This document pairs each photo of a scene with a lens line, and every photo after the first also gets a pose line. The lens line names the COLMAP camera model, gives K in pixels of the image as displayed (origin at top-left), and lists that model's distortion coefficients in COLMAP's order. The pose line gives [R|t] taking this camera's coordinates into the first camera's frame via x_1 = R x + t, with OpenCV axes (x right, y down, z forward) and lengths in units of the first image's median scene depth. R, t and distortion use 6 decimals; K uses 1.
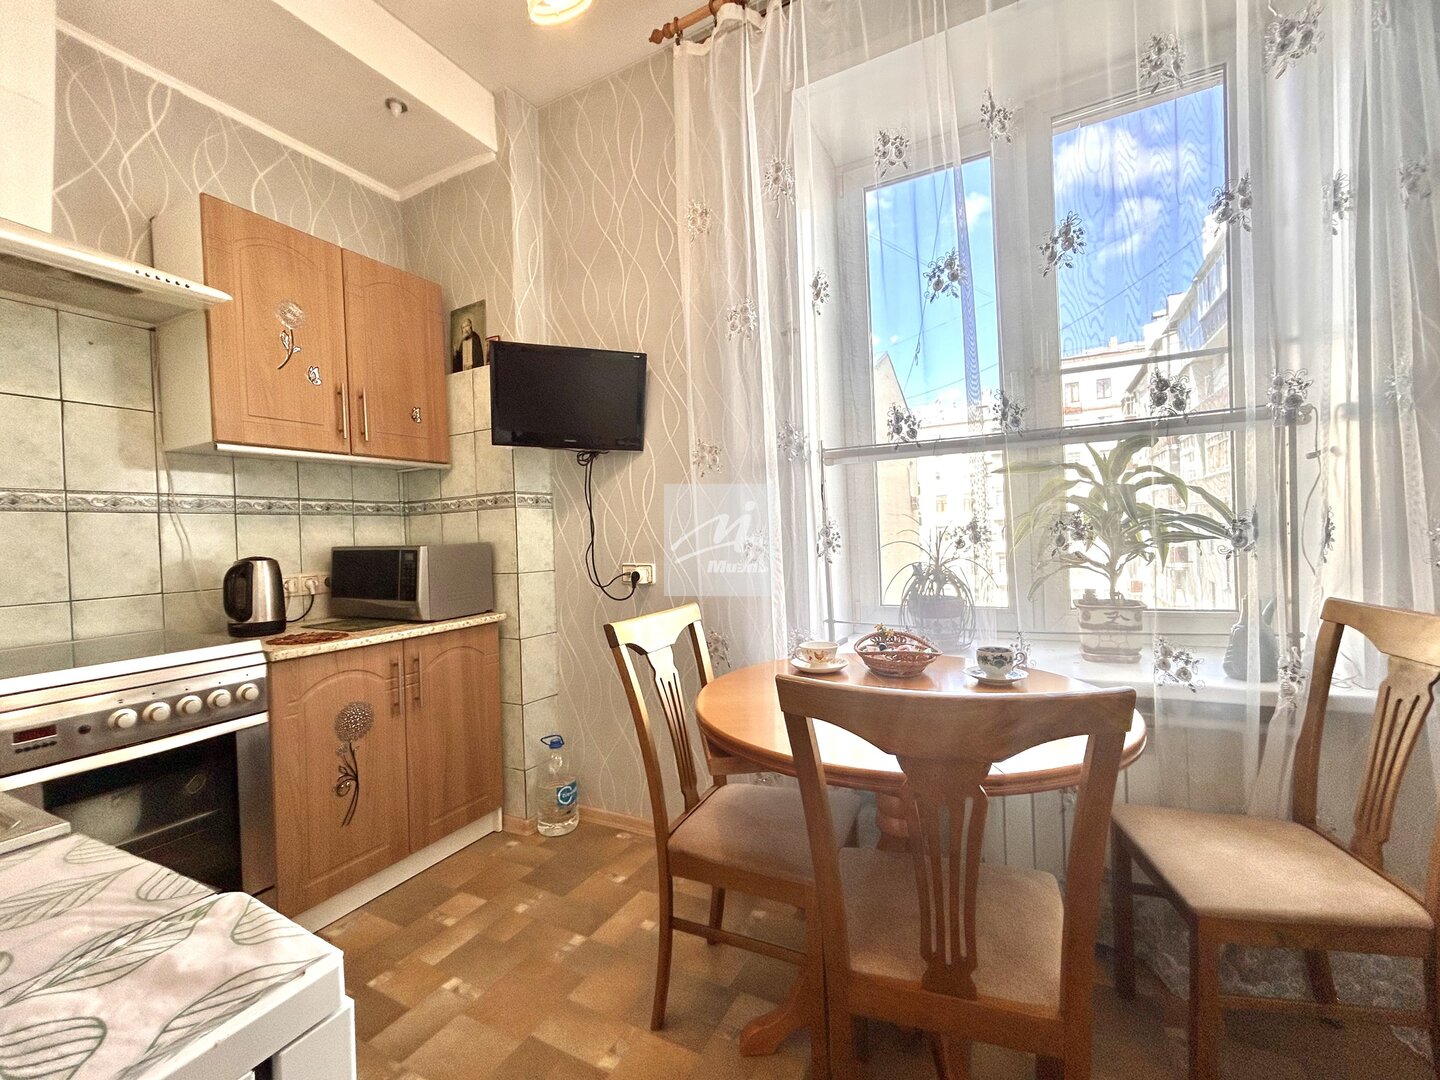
lens RADIAL K [[593.4, 0, 722.3], [0, 593.4, 539.9], [0, 0, 1]] dist [-0.000873, -0.000057]
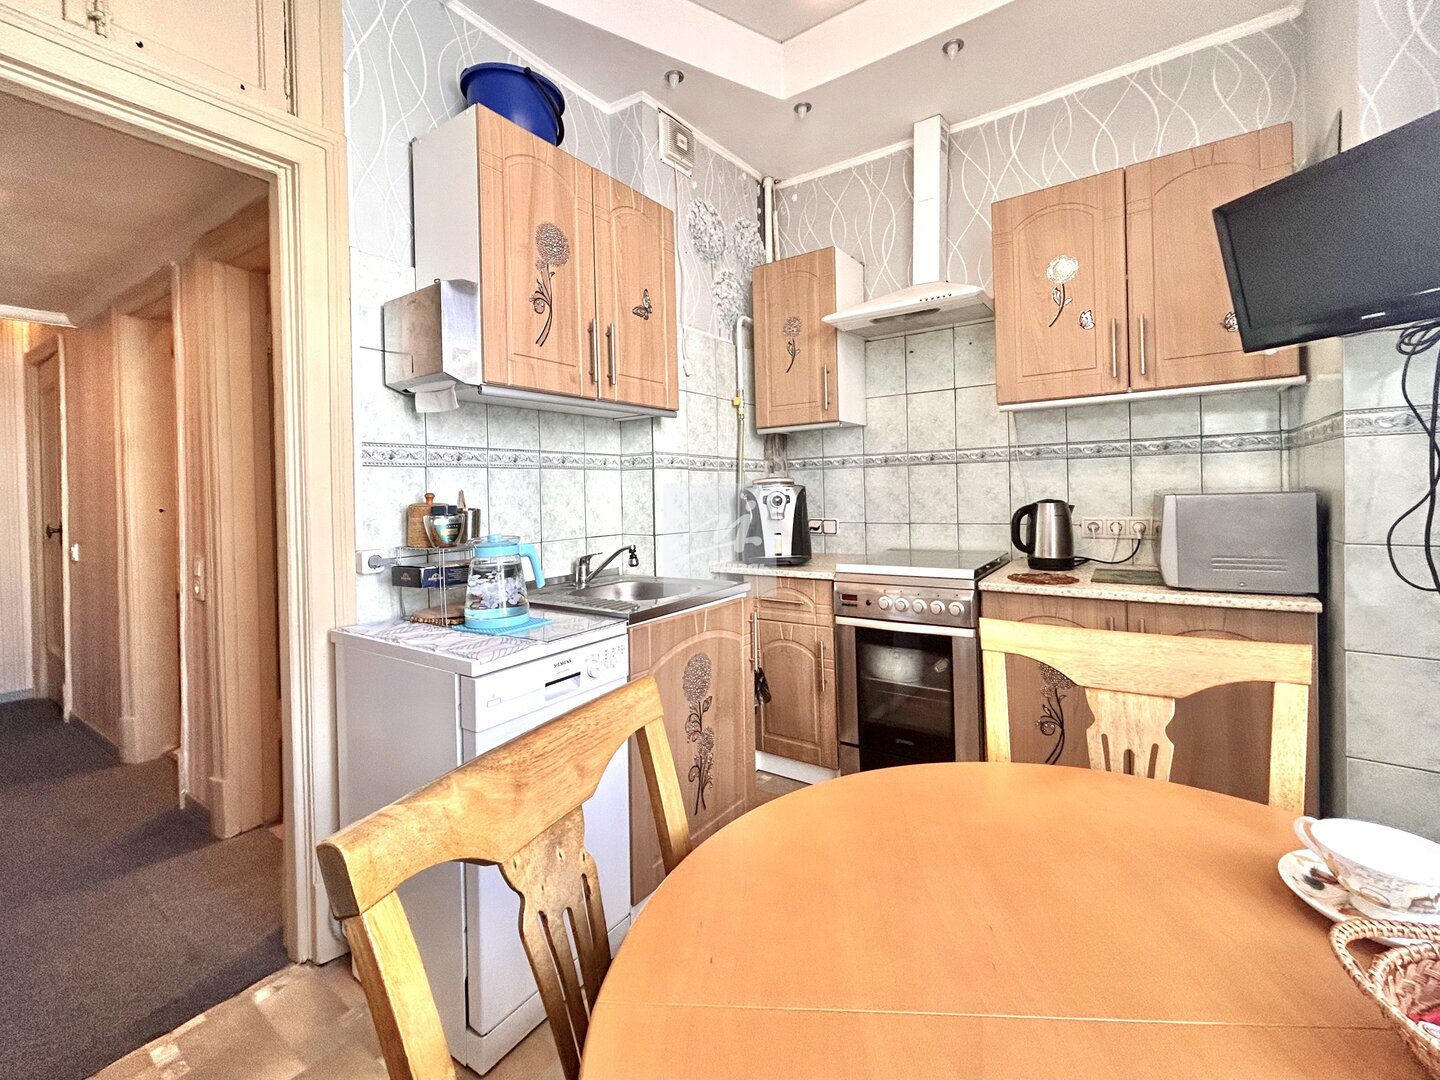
lens RADIAL K [[625.0, 0, 721.5], [0, 625.0, 496.2], [0, 0, 1]] dist [0.000295, 0.000210]
pose [[-0.123414, 0.047626, -0.991212, 0.479720], [0.019463, 0.998772, 0.045566, -0.044703], [0.992164, -0.013668, -0.124189, 0.562414]]
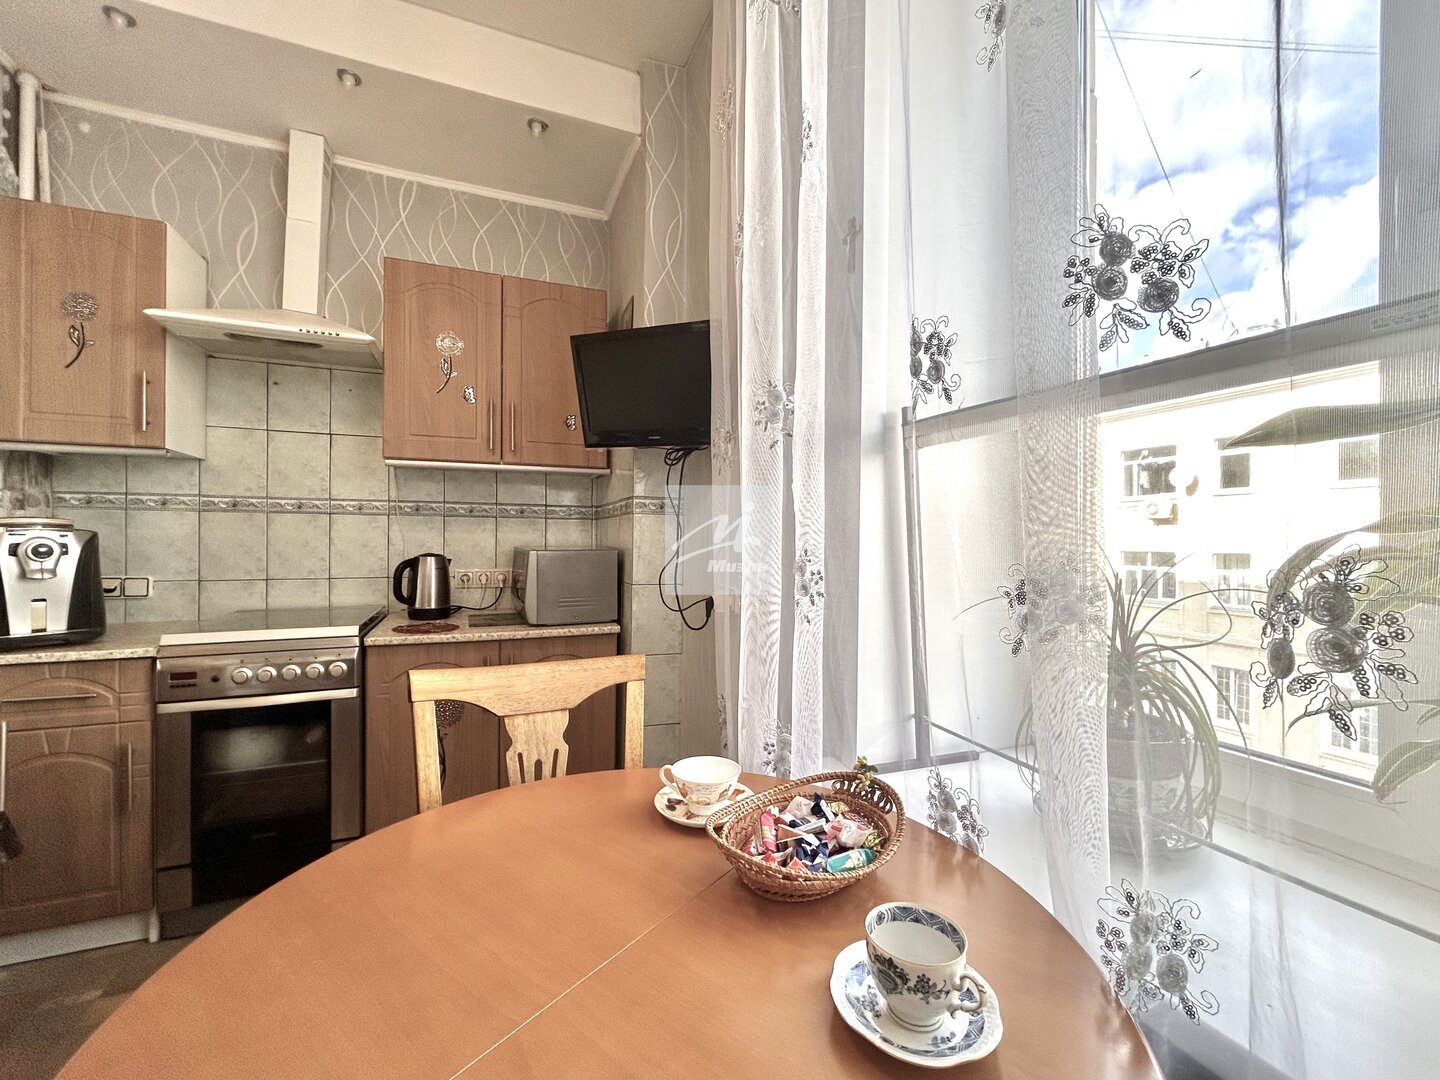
lens RADIAL K [[593.4, 0, 722.3], [0, 593.4, 539.9], [0, 0, 1]] dist [-0.000873, -0.000057]
pose [[0.765597, 0.041820, -0.641960, 0.450750], [-0.041511, 0.999017, 0.015575, -0.043086], [0.641980, 0.014724, 0.766580, 0.486506]]
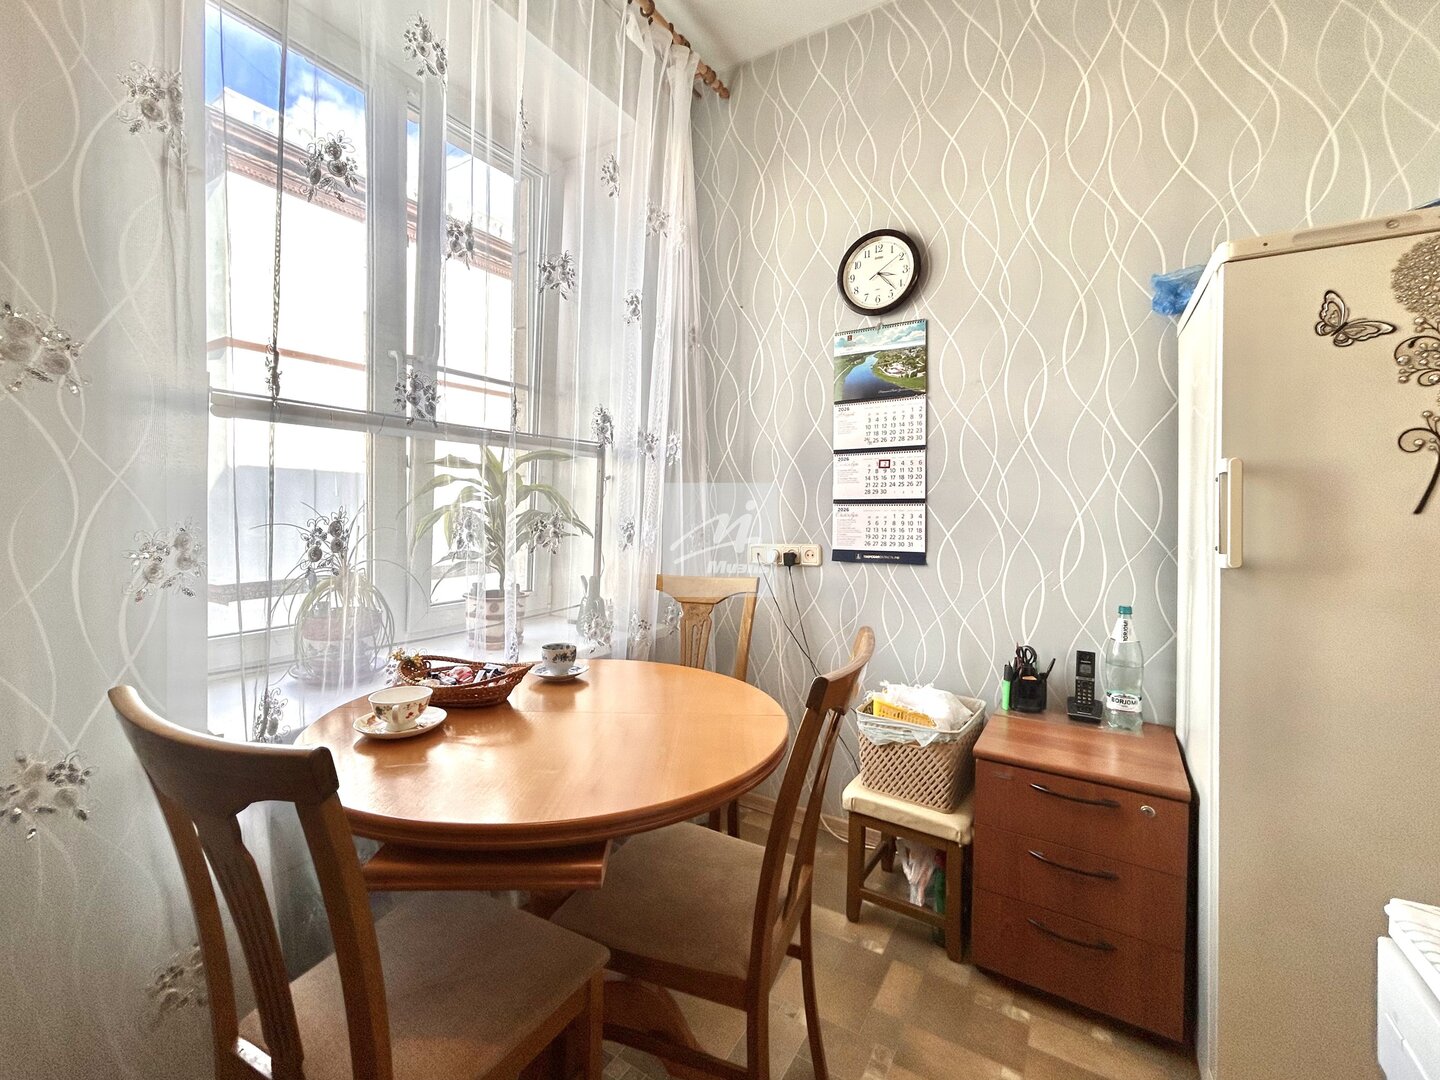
lens RADIAL K [[593.4, 0, 722.3], [0, 593.4, 539.9], [0, 0, 1]] dist [-0.000873, -0.000057]
pose [[0.077213, -0.014286, 0.996912, -0.424171], [0.006178, 0.999885, 0.013851, -0.007213], [-0.996995, 0.005090, 0.077293, 0.487438]]
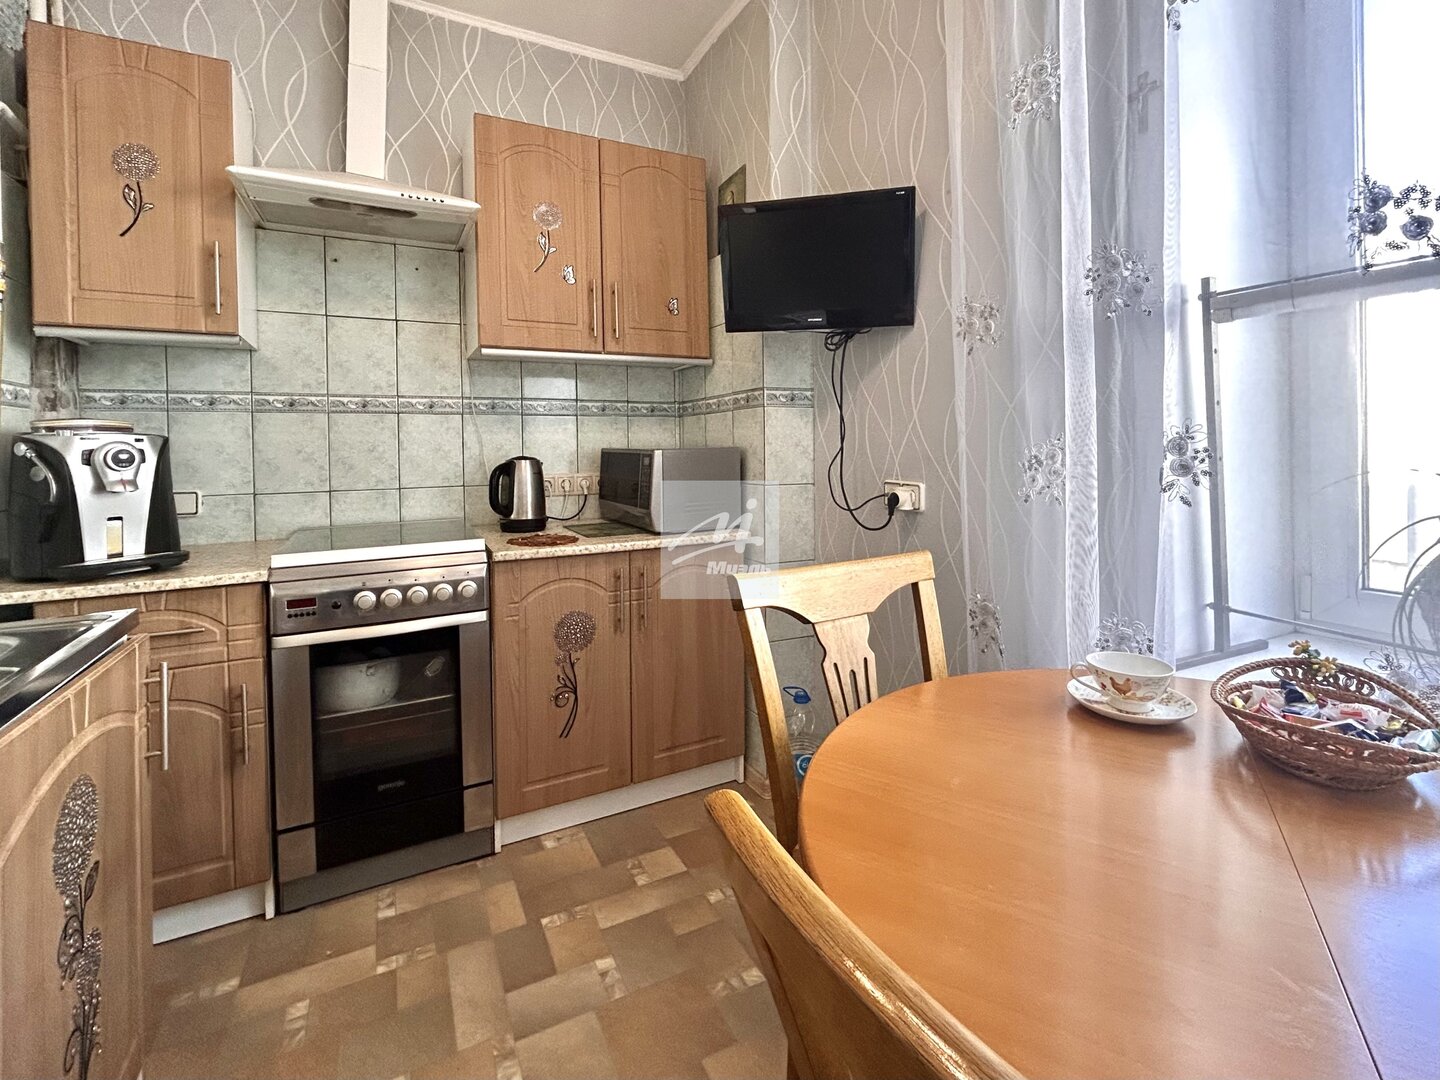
lens RADIAL K [[646.3, 0, 724.6], [0, 646.3, 456.3], [0, 0, 1]] dist [-0.001900, 0.000324]
pose [[0.820927, 0.033292, -0.570062, 0.160830], [-0.021766, 0.999398, 0.027022, -0.010122], [0.570619, -0.009776, 0.821157, 0.283686]]
